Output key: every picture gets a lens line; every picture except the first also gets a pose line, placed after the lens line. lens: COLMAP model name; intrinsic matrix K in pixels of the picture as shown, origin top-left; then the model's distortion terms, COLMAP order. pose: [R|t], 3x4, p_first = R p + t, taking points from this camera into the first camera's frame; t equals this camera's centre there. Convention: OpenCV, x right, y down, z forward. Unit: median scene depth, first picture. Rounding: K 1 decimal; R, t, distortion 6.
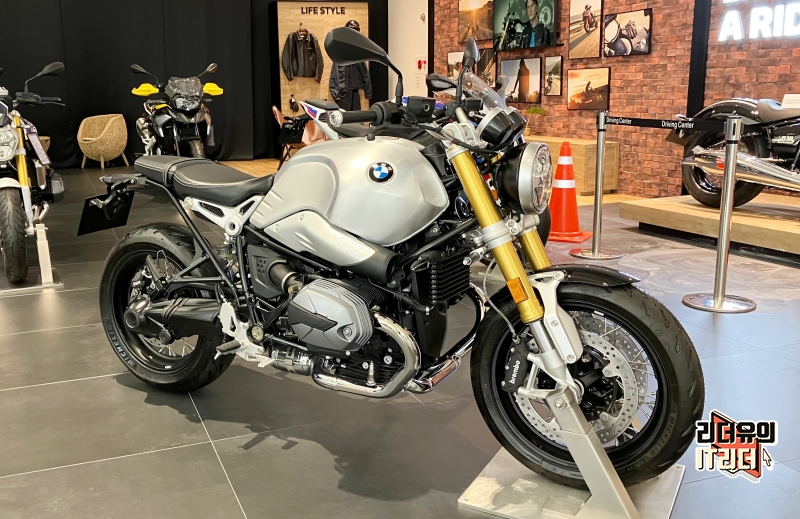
lens RADIAL K [[770.3, 0, 340.0], [0, 770.3, 288.5], [0, 0, 1]] dist [0.055079, -0.099018]
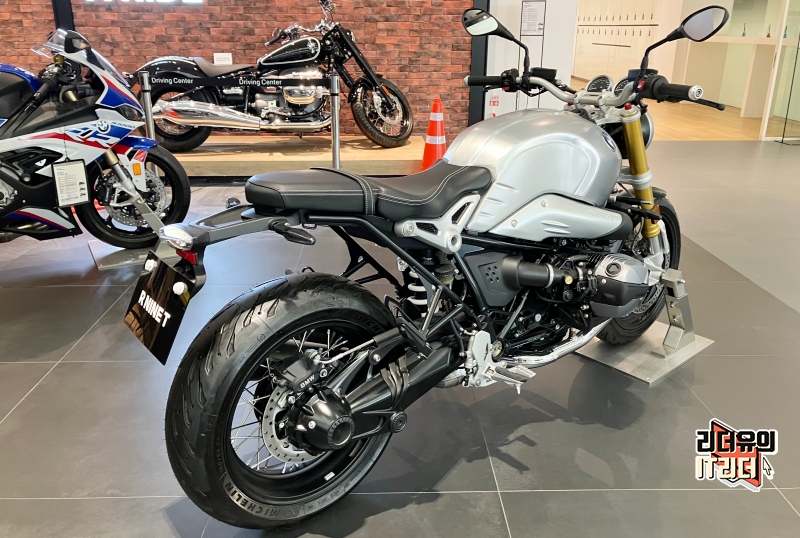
lens RADIAL K [[634.9, 0, 400.0], [0, 634.9, 269.0], [0, 0, 1]] dist [0.010695, 0.011501]
pose [[0.318423, -0.309218, 0.896098, -0.255677], [0.225287, 0.942903, 0.245315, -0.076900], [-0.920789, 0.123765, 0.369905, 0.278463]]
